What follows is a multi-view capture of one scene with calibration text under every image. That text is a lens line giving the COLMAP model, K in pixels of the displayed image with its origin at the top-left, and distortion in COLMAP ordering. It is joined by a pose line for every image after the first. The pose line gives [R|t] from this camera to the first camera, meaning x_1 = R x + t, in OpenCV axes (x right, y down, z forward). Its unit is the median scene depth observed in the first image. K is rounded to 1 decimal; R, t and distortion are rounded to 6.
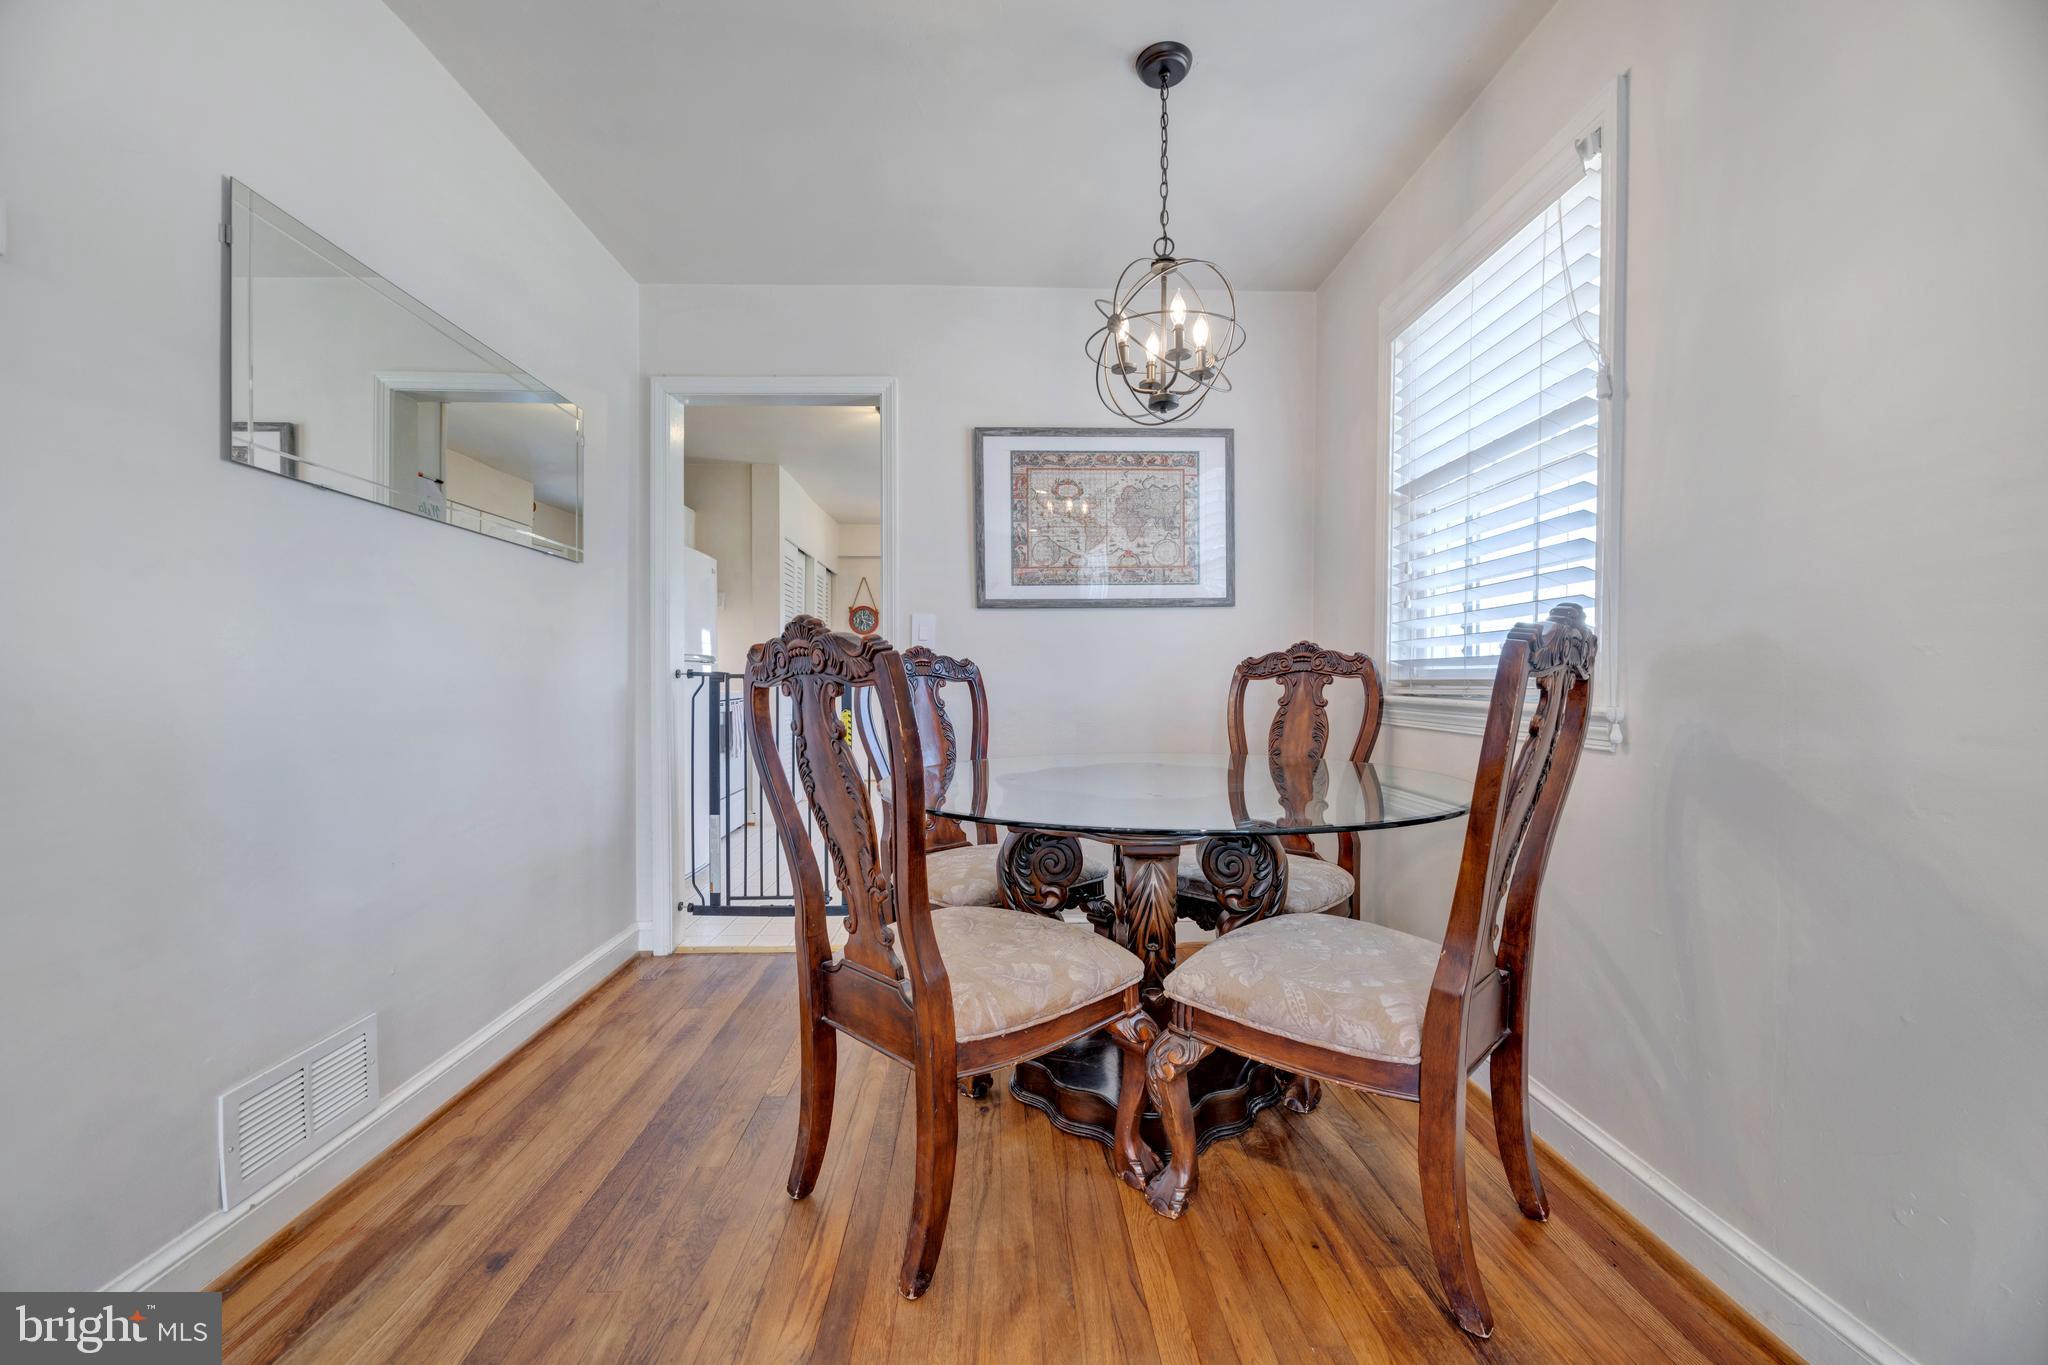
lens RADIAL K [[823.7, 0, 1033.6], [0, 823.7, 689.1], [0, 0, 1]] dist [0.001157, -0.003952]
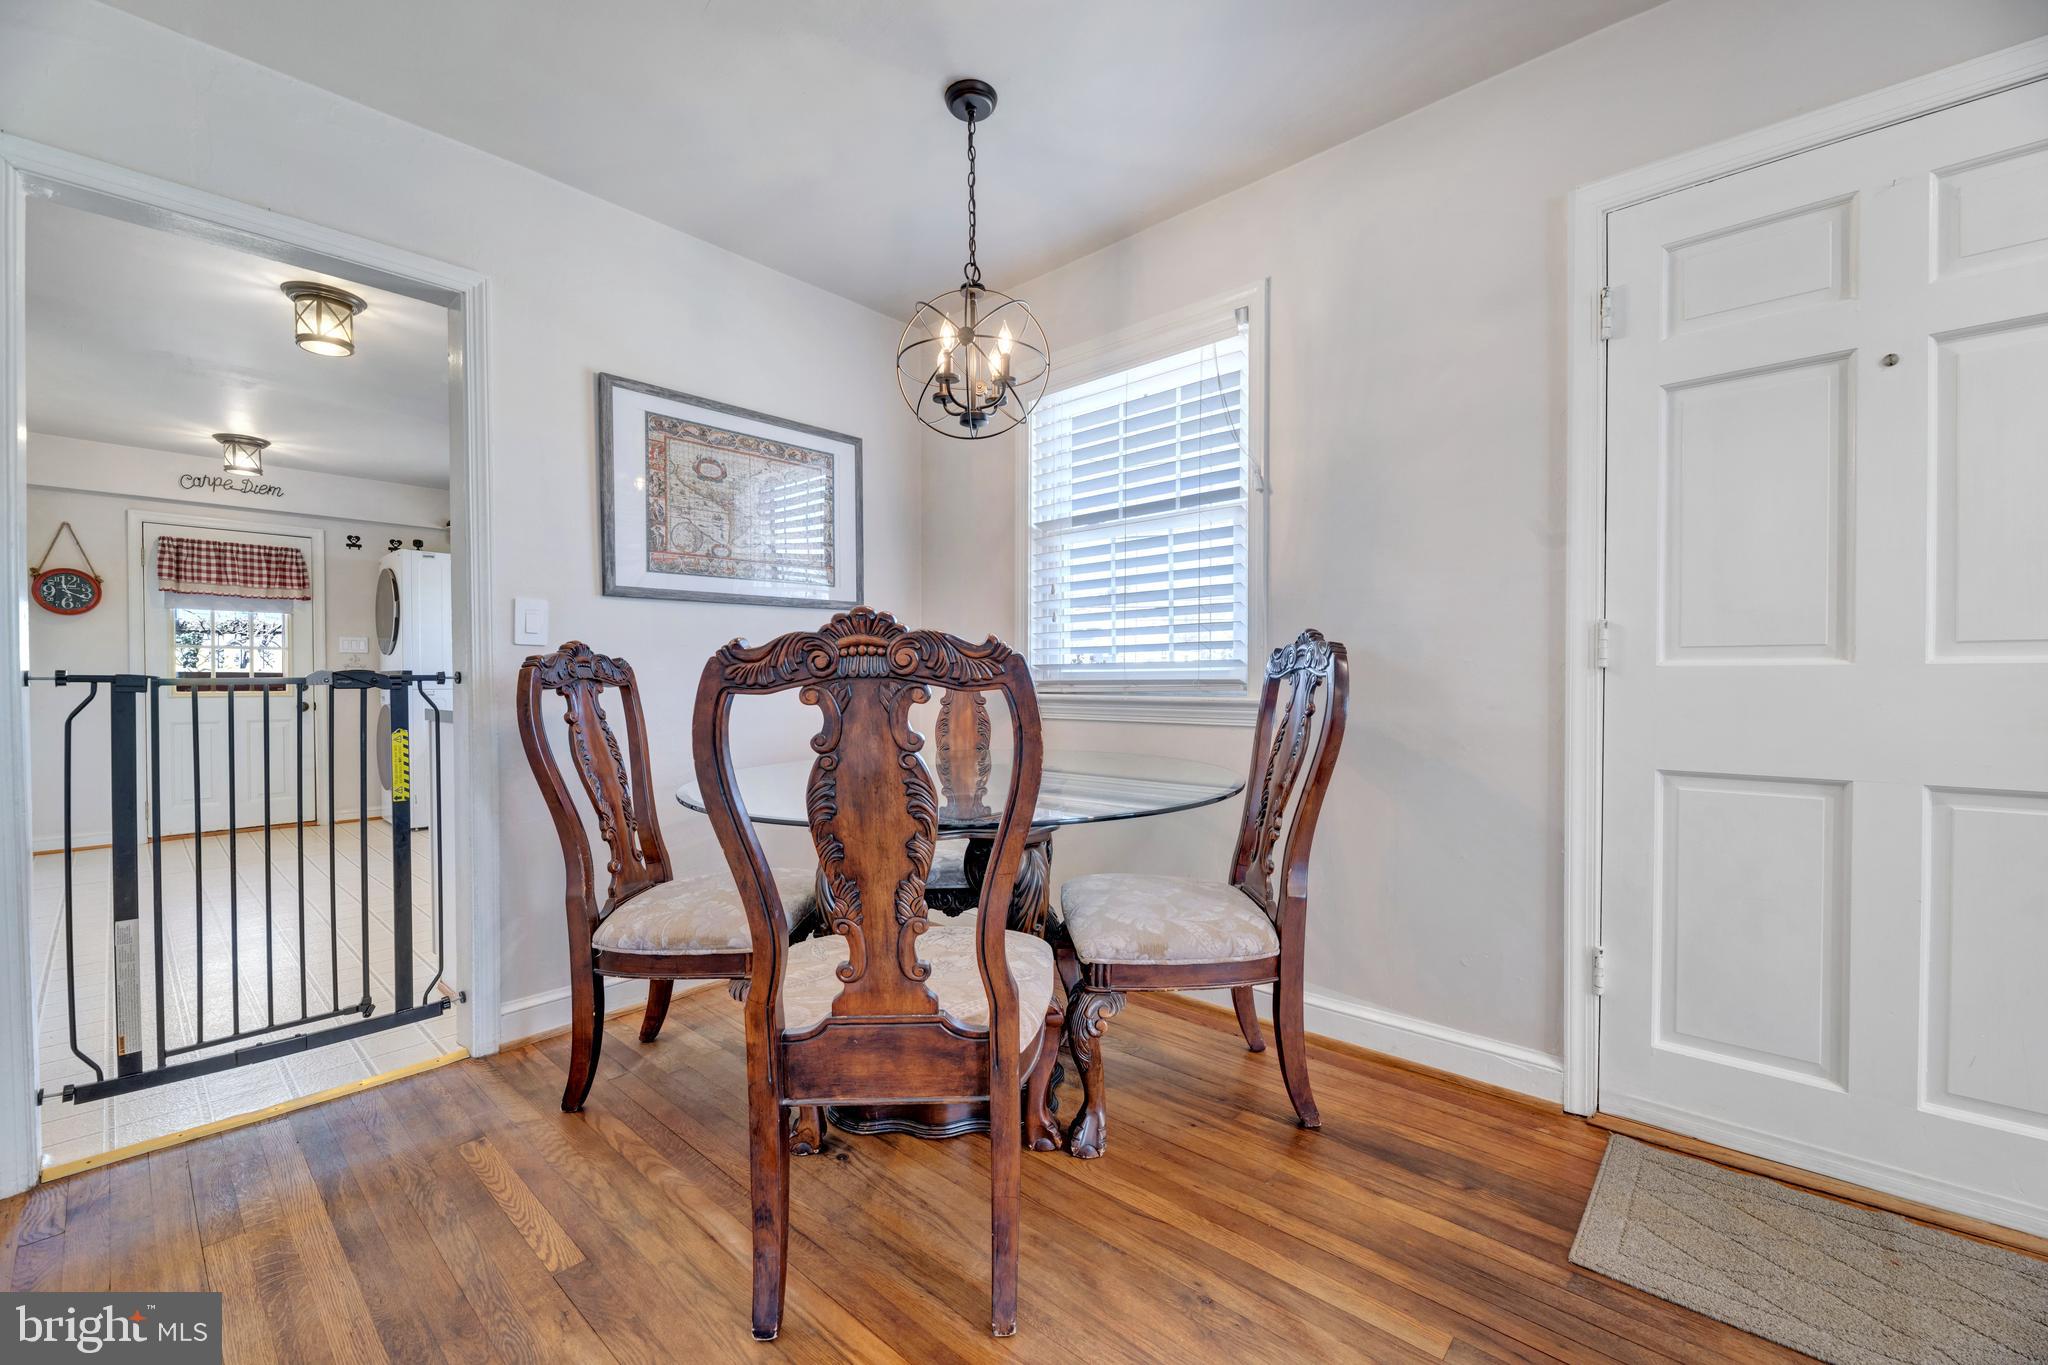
lens RADIAL K [[823.7, 0, 1015.6], [0, 823.7, 687.6], [0, 0, 1]] dist [0.001157, -0.003952]
pose [[0.699753, -0.012641, 0.714273, -0.366321], [0.015632, 0.999875, 0.002382, -0.003575], [-0.714214, 0.009498, 0.699863, 0.145104]]
